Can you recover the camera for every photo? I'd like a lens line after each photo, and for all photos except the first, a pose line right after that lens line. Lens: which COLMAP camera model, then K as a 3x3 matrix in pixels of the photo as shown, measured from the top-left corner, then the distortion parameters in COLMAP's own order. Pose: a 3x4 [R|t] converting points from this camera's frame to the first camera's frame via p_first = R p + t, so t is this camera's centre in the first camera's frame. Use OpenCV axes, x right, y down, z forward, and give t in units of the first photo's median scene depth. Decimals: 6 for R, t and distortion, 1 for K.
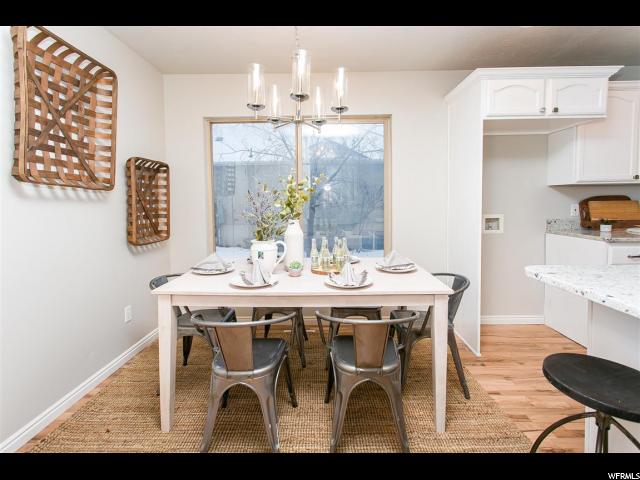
lens RADIAL K [[320.6, 0, 333.0], [0, 320.6, 223.8], [0, 0, 1]] dist [0.012821, -0.002291]
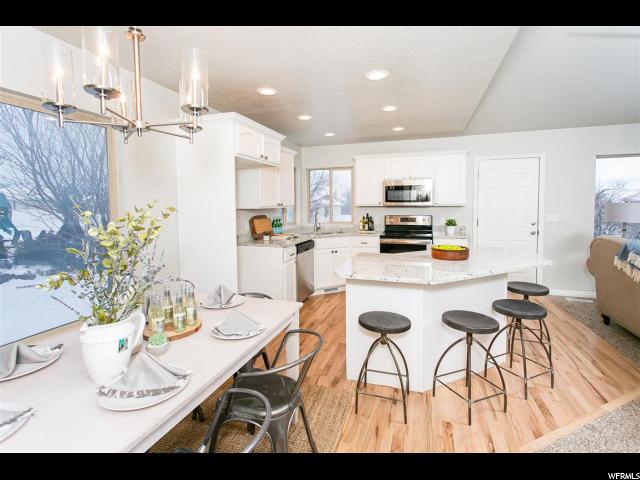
lens RADIAL K [[320.6, 0, 320.5], [0, 320.6, 217.6], [0, 0, 1]] dist [0.012821, -0.002291]
pose [[0.314750, -0.035265, 0.948519, -0.460195], [0.071950, 0.997321, 0.013204, -0.078982], [-0.946444, 0.064090, 0.316444, 0.288877]]
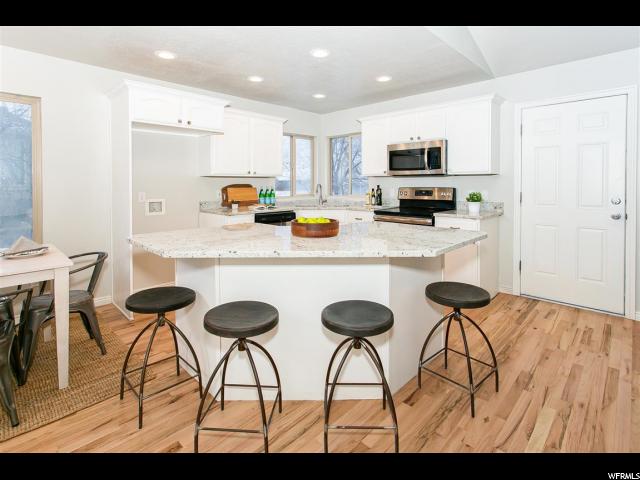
lens RADIAL K [[320.6, 0, 323.1], [0, 320.6, 186.0], [0, 0, 1]] dist [0.012821, -0.002291]
pose [[0.699106, 0.003945, 0.715007, 0.087964], [0.046730, 0.997595, -0.051196, 0.014148], [-0.713489, 0.069204, 0.697241, -0.286225]]
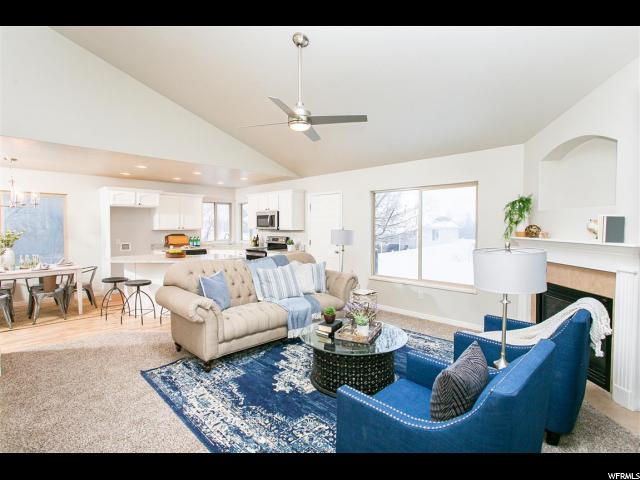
lens RADIAL K [[320.6, 0, 318.4], [0, 320.6, 236.0], [0, 0, 1]] dist [0.012821, -0.002291]
pose [[0.722504, -0.010316, 0.691289, -0.091446], [0.042354, 0.998671, -0.029363, 0.053473], [-0.690068, 0.050493, 0.721981, -1.671583]]
